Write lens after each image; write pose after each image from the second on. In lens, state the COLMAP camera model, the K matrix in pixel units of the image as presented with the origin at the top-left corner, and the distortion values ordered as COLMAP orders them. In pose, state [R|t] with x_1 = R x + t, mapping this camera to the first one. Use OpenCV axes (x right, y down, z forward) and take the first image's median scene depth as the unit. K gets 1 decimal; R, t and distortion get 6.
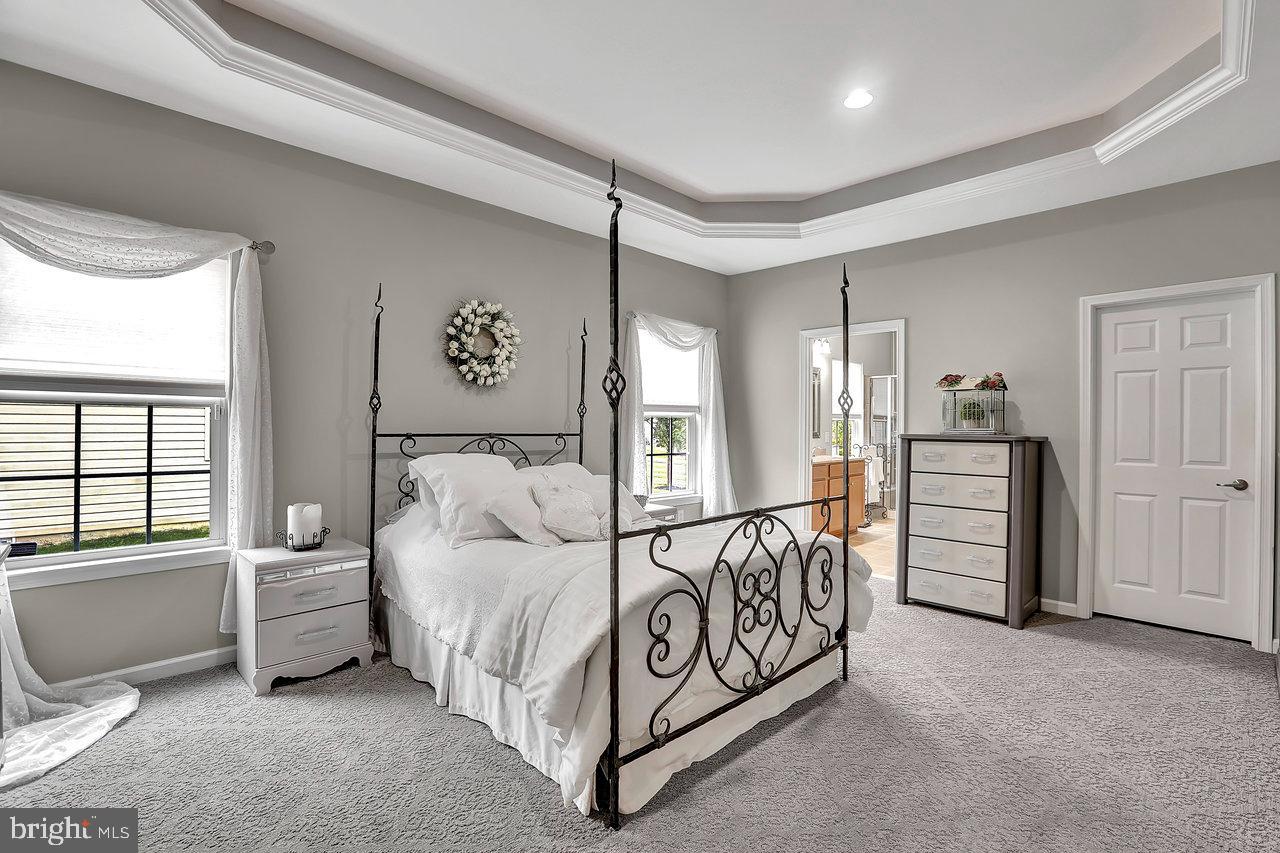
lens RADIAL K [[580.9, 0, 640.5], [0, 580.9, 426.8], [0, 0, 1]] dist [-0.030536, 0.006827]
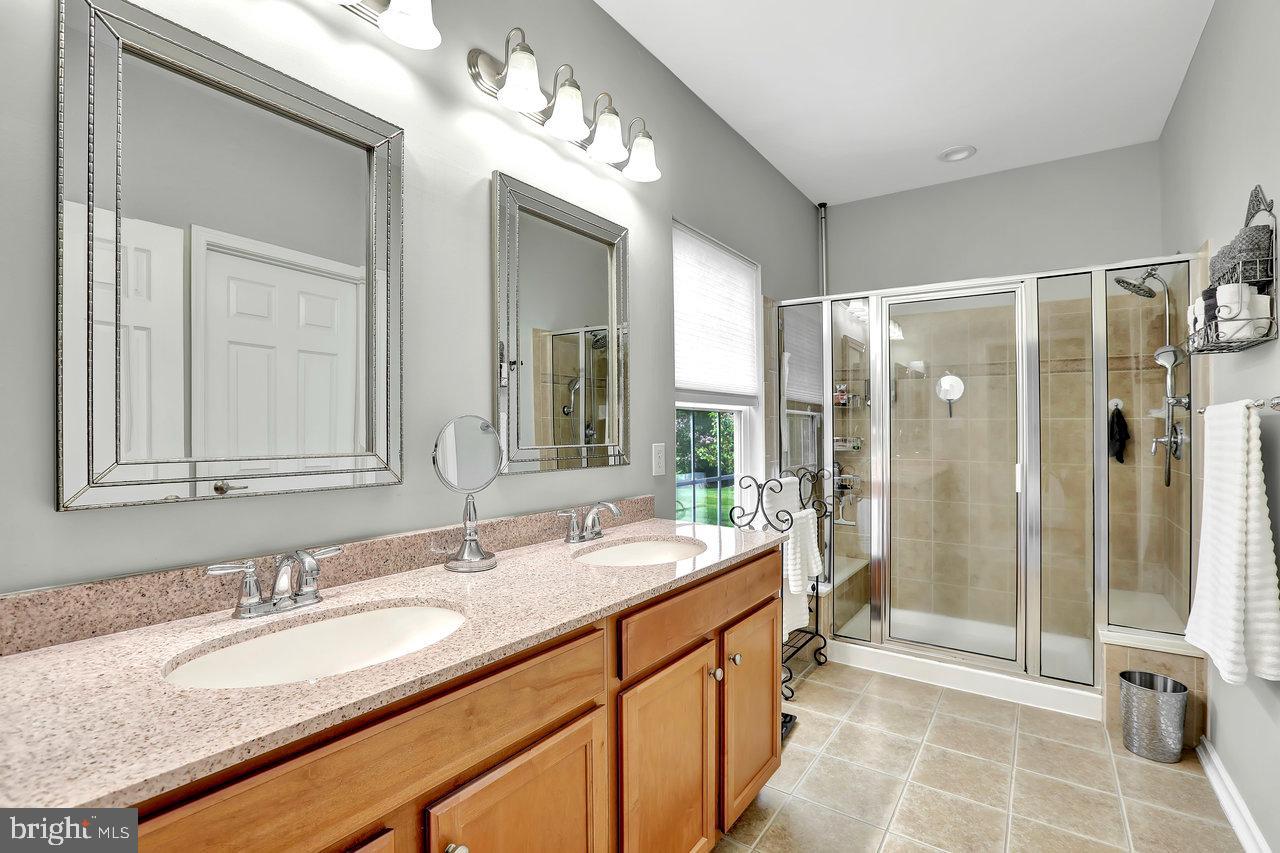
lens RADIAL K [[580.9, 0, 640.2], [0, 580.9, 428.3], [0, 0, 1]] dist [-0.030536, 0.006827]
pose [[0.985611, -0.019382, 0.167912, 0.240379], [0.020165, 0.999792, -0.002960, -0.001087], [-0.167819, 0.006304, 0.985798, 0.637795]]
